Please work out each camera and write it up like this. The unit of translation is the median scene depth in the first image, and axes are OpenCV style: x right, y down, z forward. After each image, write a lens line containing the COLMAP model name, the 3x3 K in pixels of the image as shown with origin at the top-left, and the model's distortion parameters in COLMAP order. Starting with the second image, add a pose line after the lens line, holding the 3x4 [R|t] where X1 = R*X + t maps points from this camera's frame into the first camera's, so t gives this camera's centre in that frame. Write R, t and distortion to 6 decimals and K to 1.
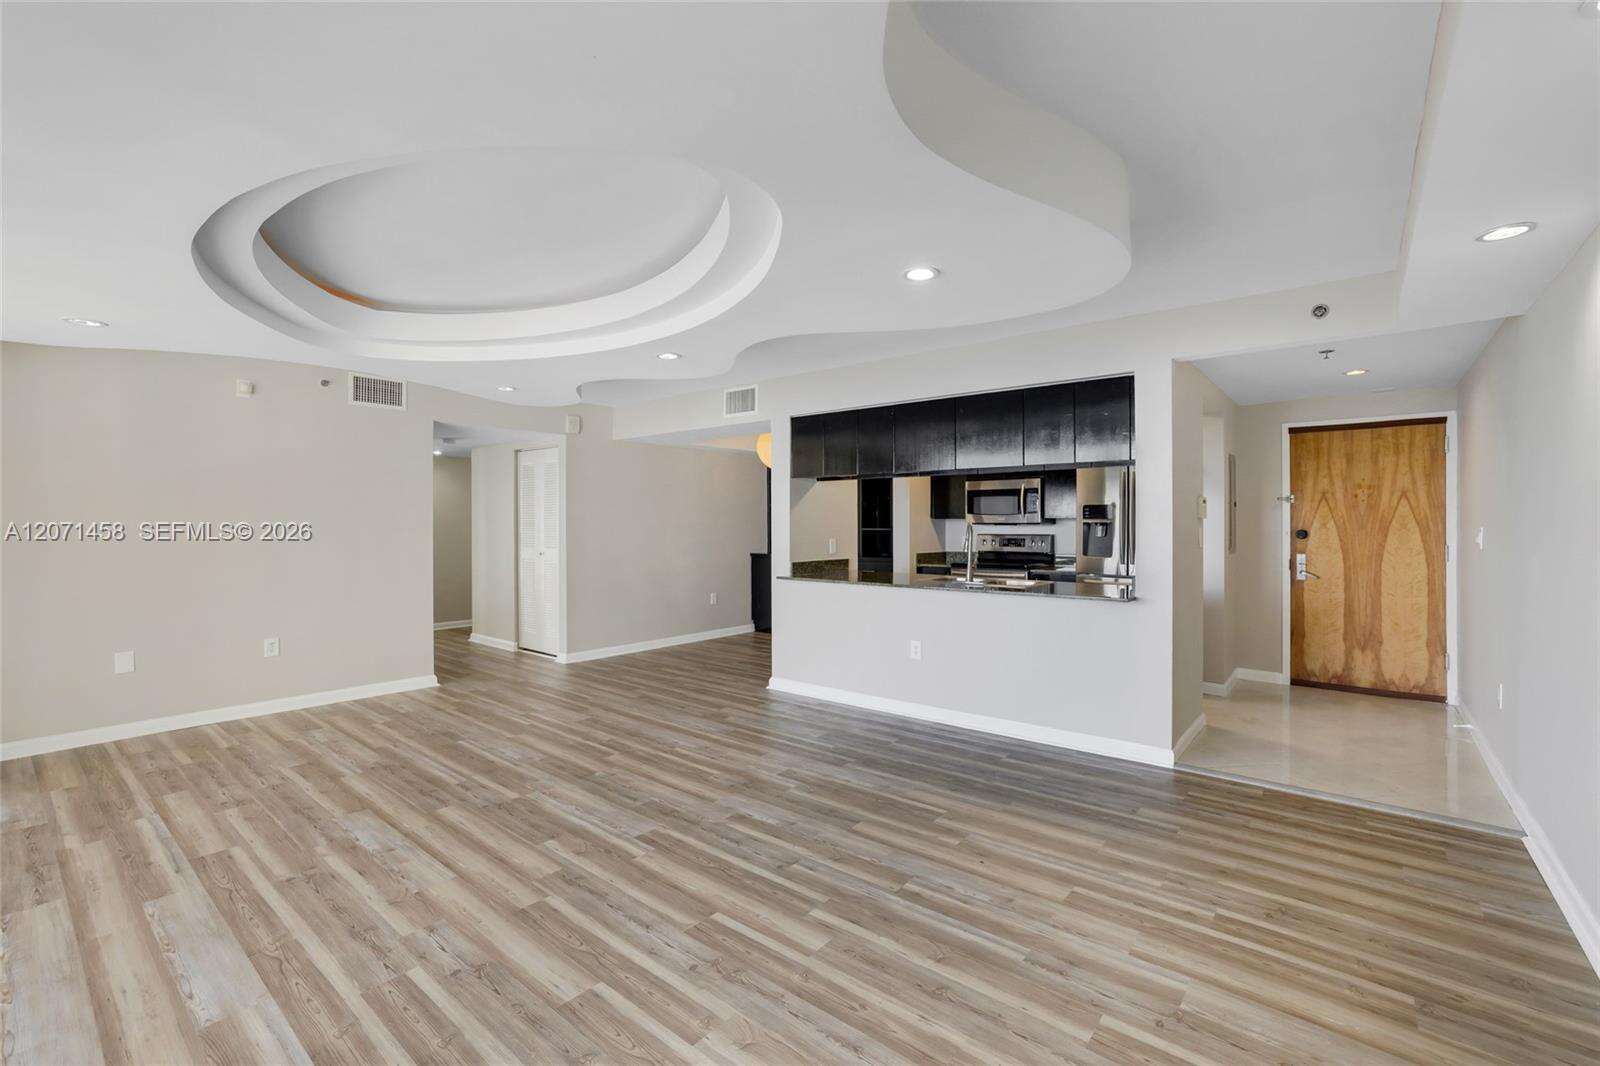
lens RADIAL K [[684.4, 0, 808.1], [0, 684.4, 523.9], [0, 0, 1]] dist [-0.045631, 0.026735]
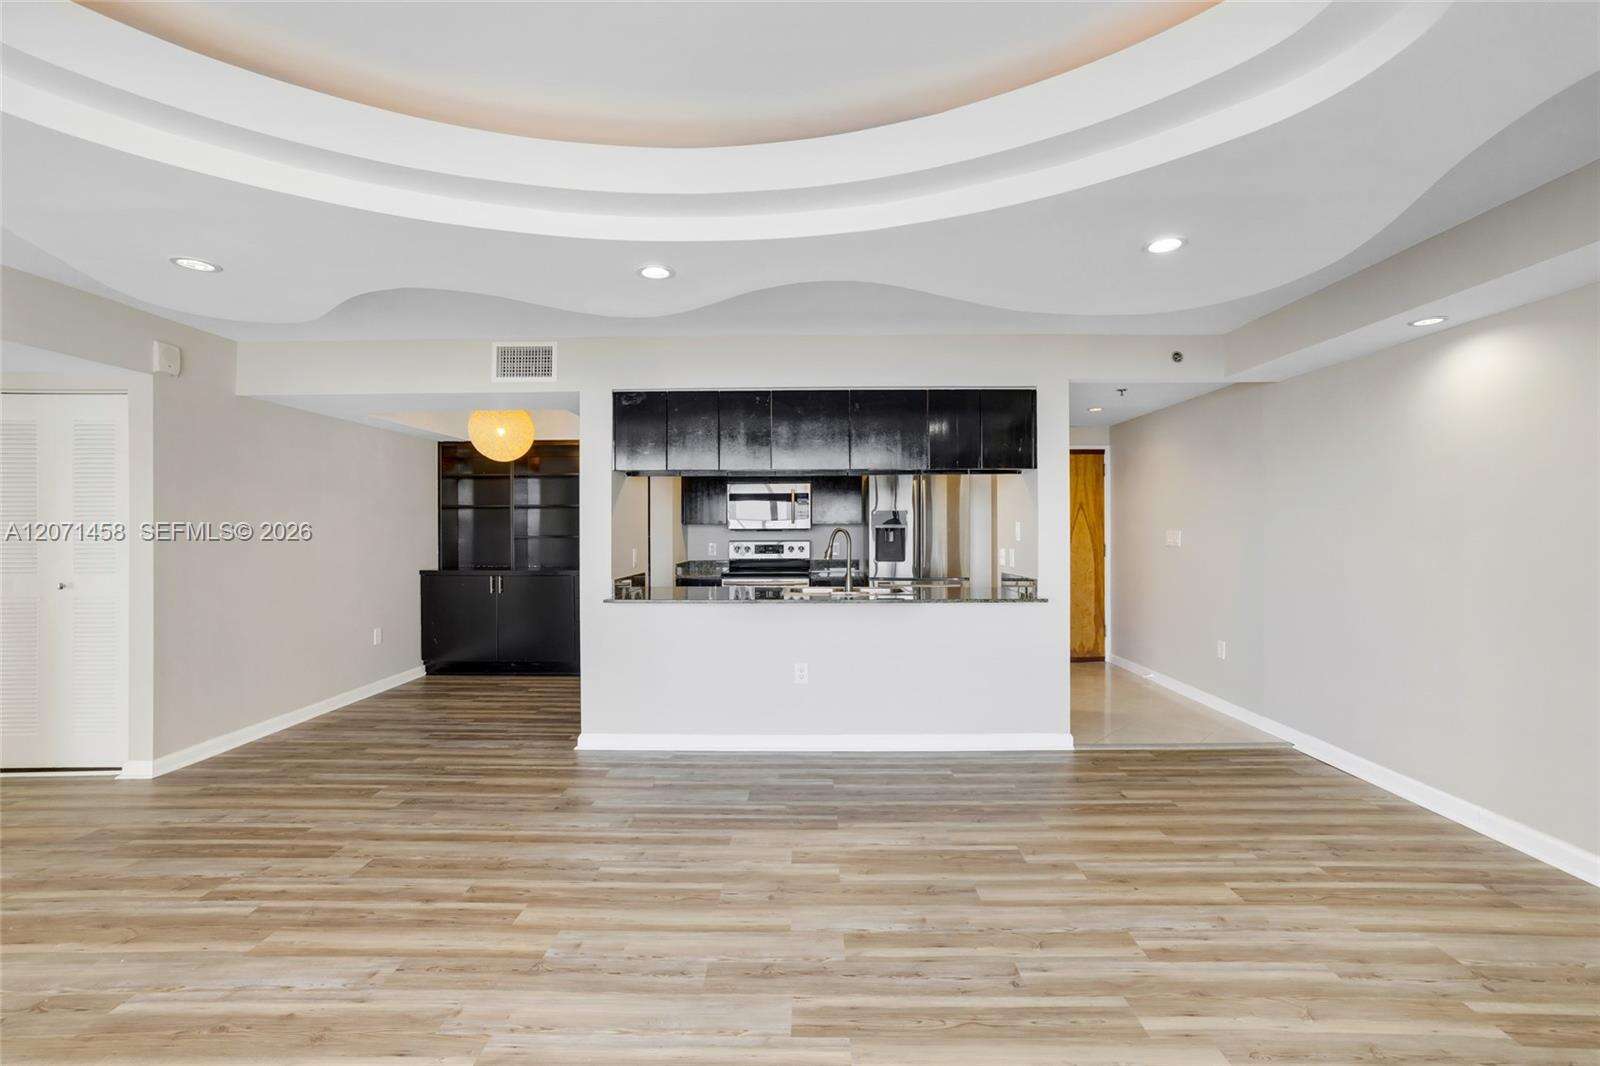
lens RADIAL K [[684.4, 0, 808.1], [0, 684.4, 523.9], [0, 0, 1]] dist [-0.045631, 0.026735]
pose [[0.785717, 0.003686, 0.618575, -0.497053], [0.003070, 0.999947, -0.009858, 0.002553], [-0.618579, 0.009645, 0.785664, 0.400829]]
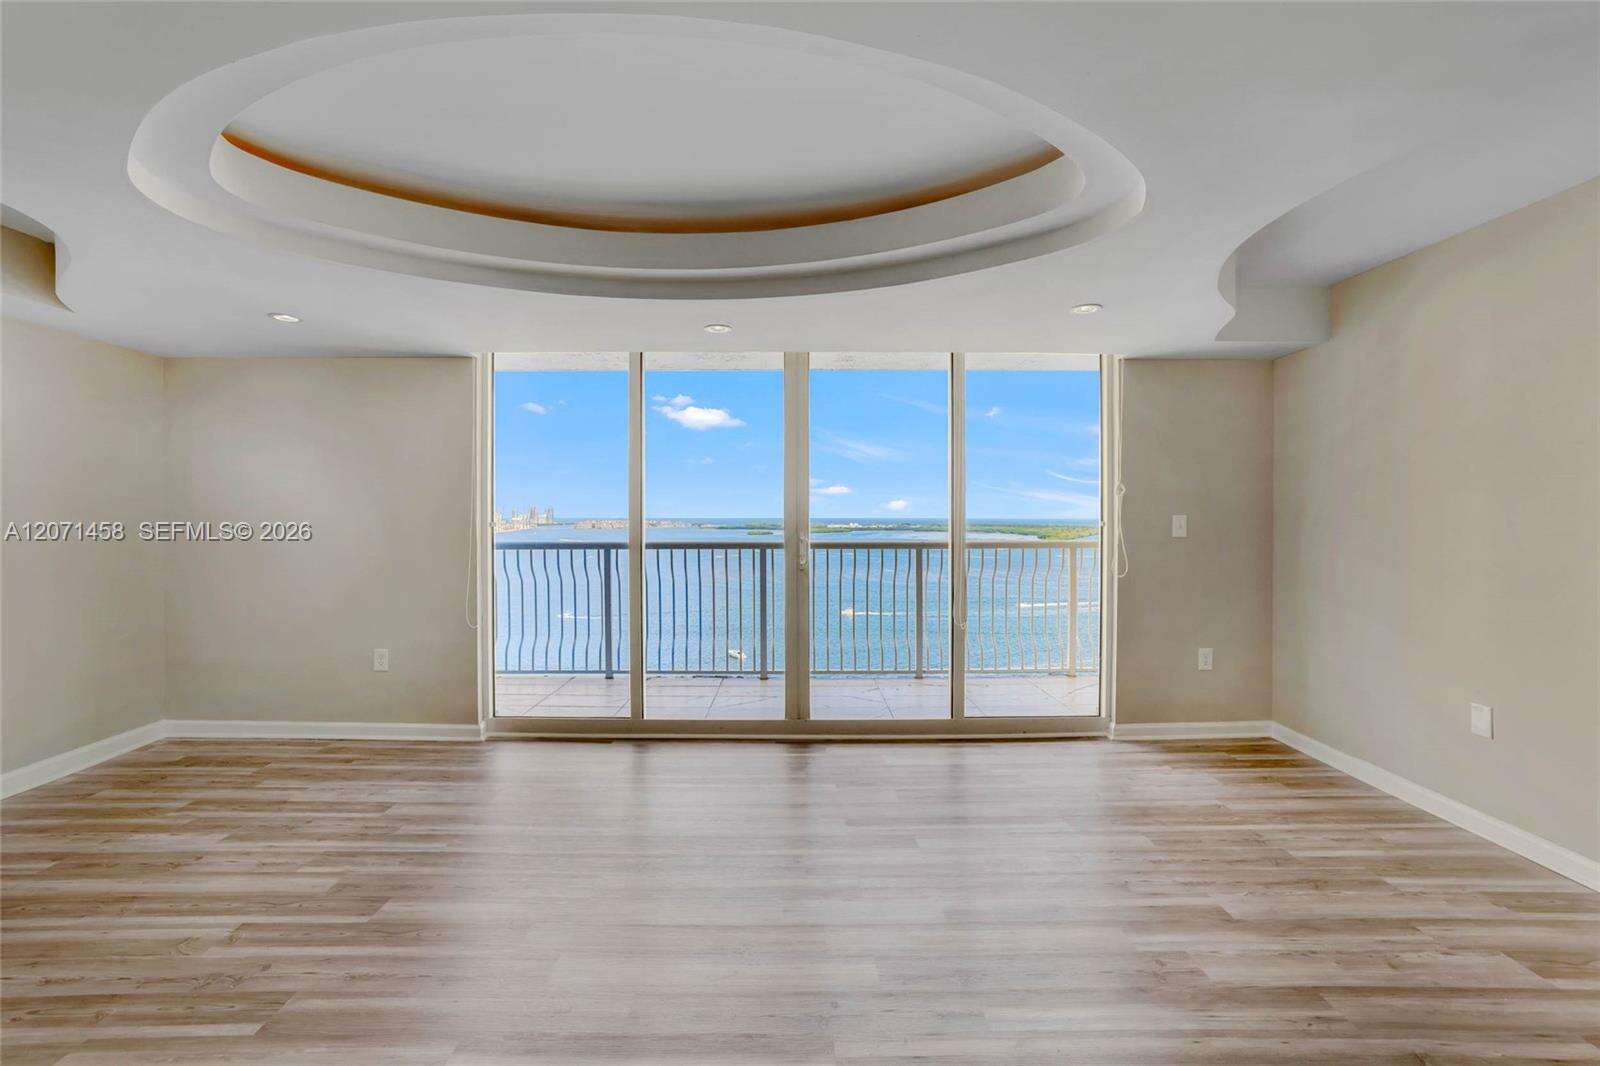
lens RADIAL K [[692.9, 0, 788.7], [0, 692.9, 528.4], [0, 0, 1]] dist [-0.050473, 0.027648]
pose [[-0.771289, 0.012512, -0.636363, -0.077840], [-0.001774, 0.999761, 0.021806, 0.003836], [0.636483, 0.017947, -0.771082, 1.245790]]
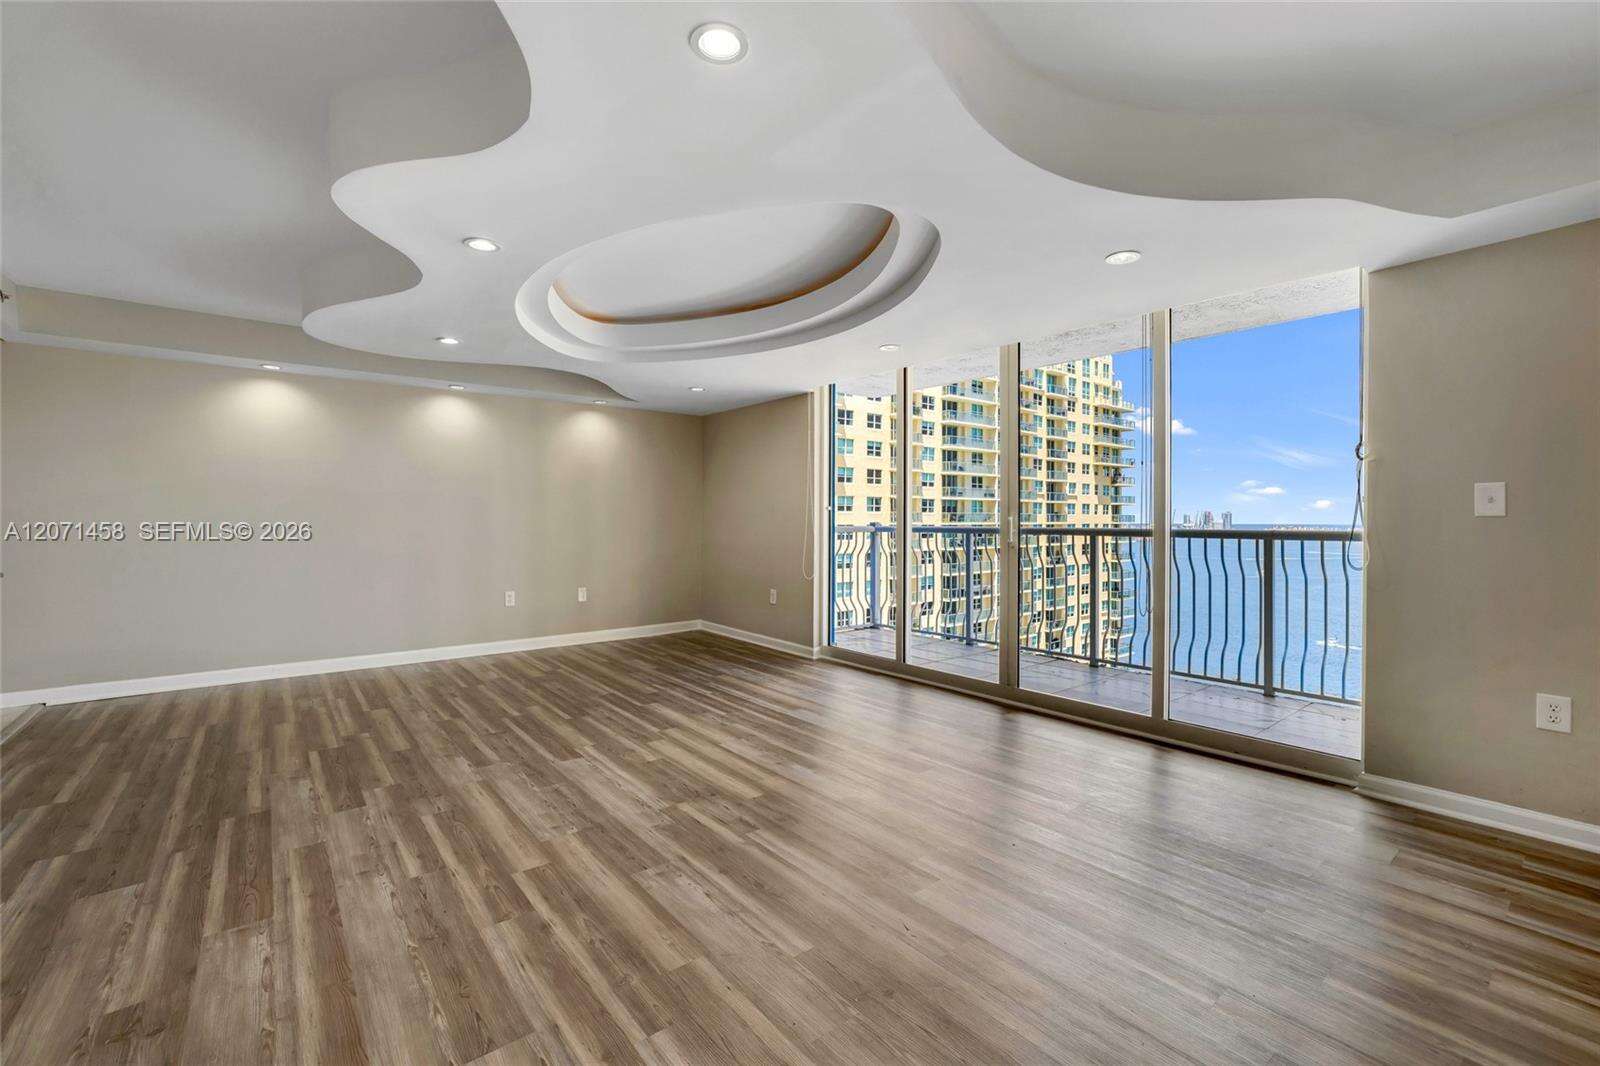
lens RADIAL K [[686.1, 0, 798.2], [0, 686.1, 527.8], [0, 0, 1]] dist [-0.057315, 0.032516]
pose [[-0.976735, -0.002266, 0.214439, -0.693153], [0.000809, 0.999898, 0.014252, 0.042115], [-0.214449, 0.014093, -0.976633, 1.643264]]
